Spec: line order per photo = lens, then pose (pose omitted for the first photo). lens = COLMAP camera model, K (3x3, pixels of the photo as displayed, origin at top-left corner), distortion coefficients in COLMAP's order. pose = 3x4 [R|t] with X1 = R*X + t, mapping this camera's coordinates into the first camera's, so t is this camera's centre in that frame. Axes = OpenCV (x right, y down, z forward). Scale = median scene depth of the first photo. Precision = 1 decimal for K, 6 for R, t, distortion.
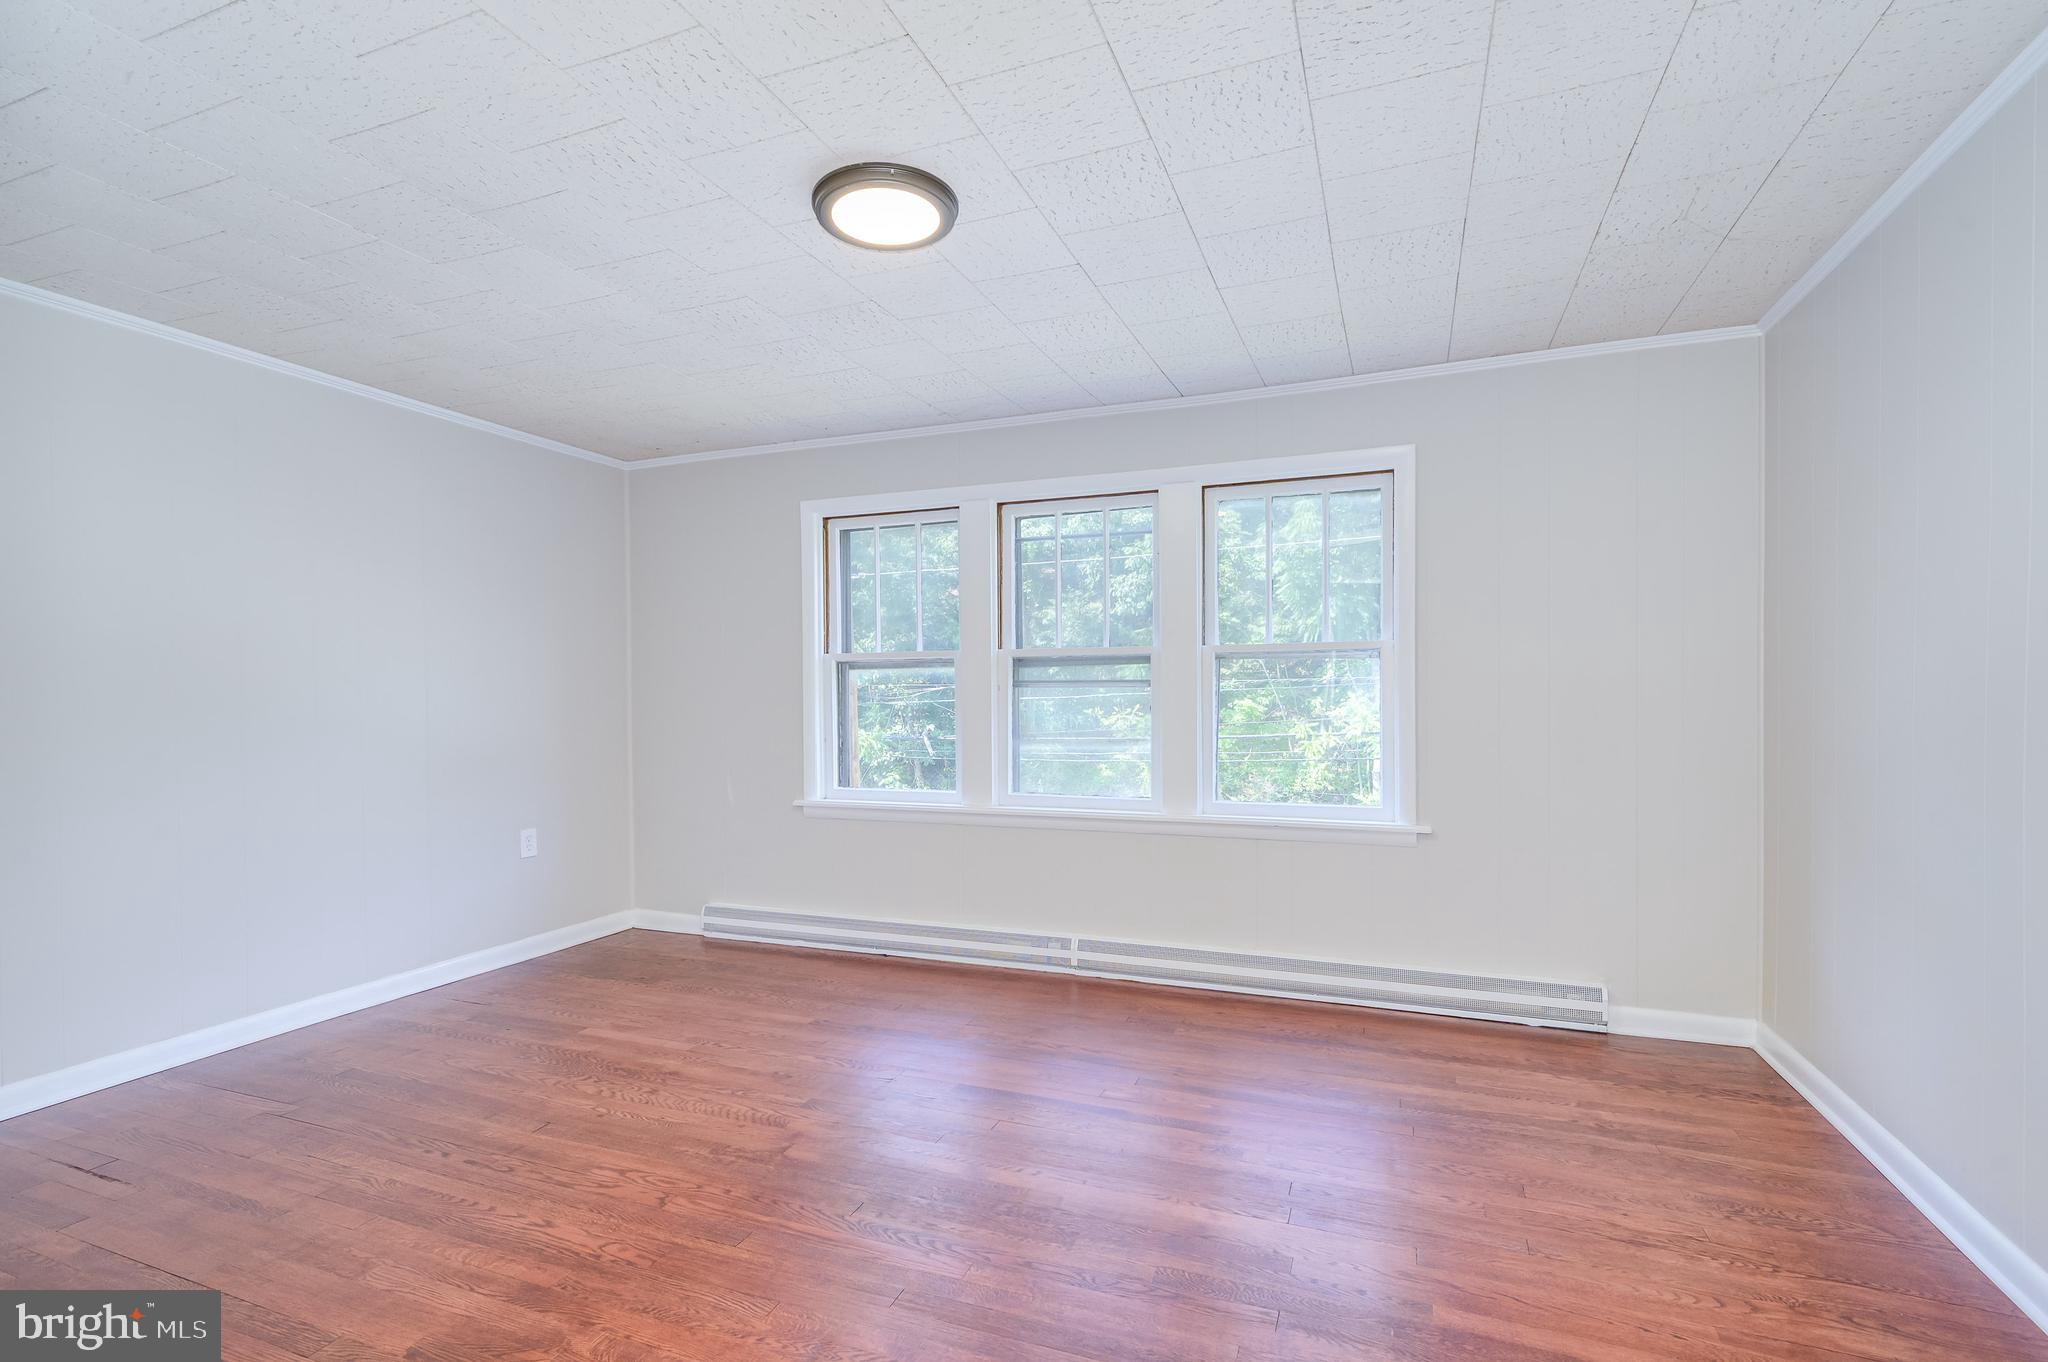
lens RADIAL K [[934.4, 0, 1017.8], [0, 934.4, 686.4], [0, 0, 1]] dist [0.002381, -0.000574]
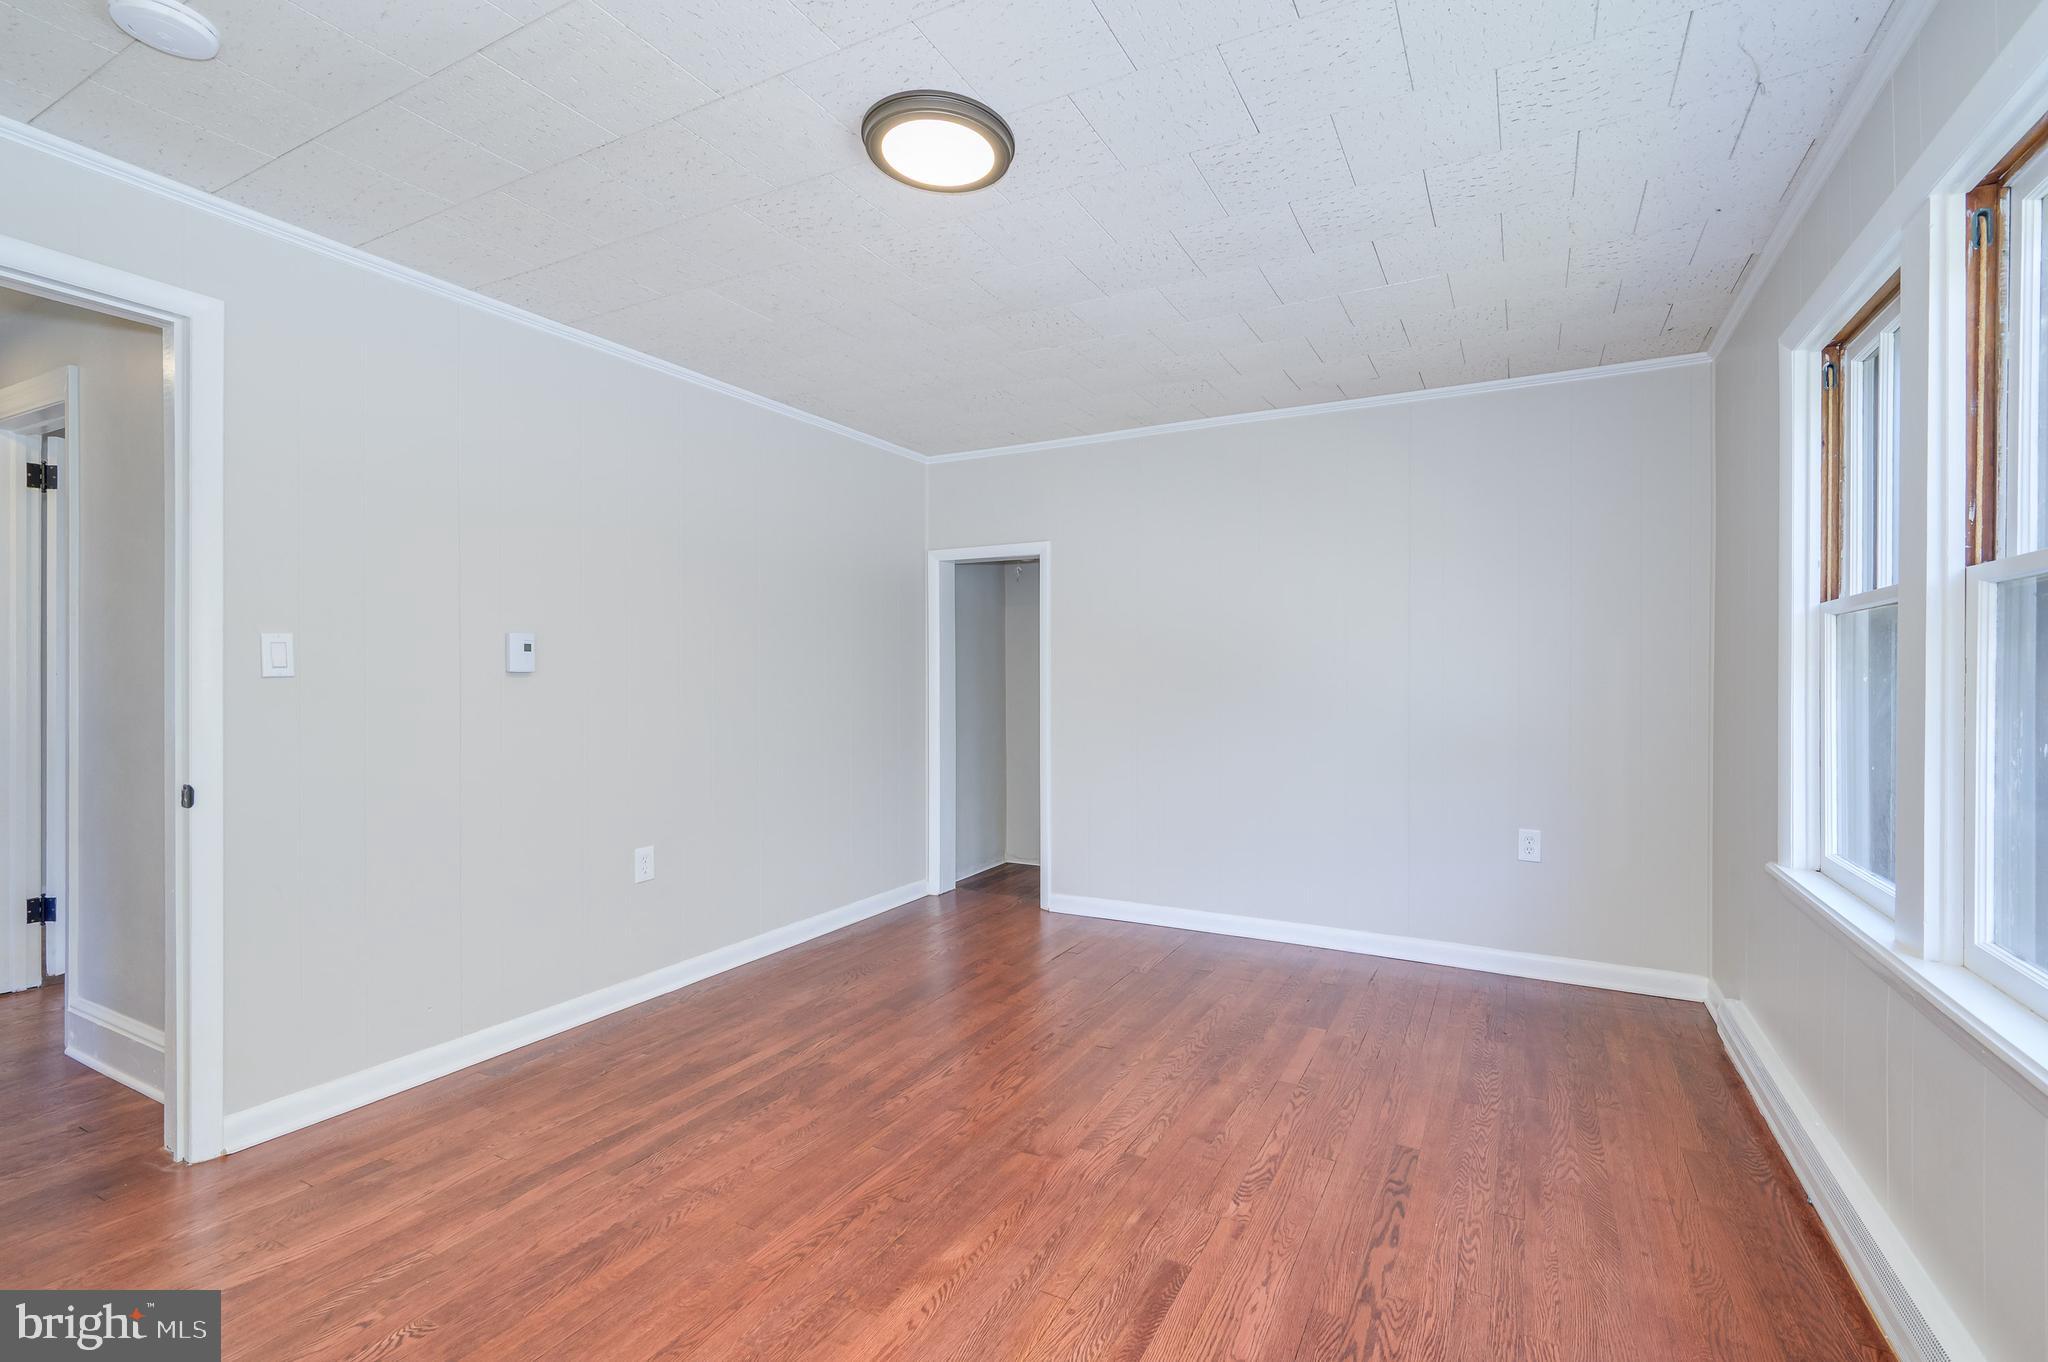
lens RADIAL K [[934.4, 0, 1015.1], [0, 934.4, 677.6], [0, 0, 1]] dist [0.002381, -0.000574]
pose [[-0.117348, 0.008649, -0.993053, 0.571507], [0.003101, 0.999960, 0.008343, 0.004077], [0.993086, -0.002100, -0.117370, 0.907083]]
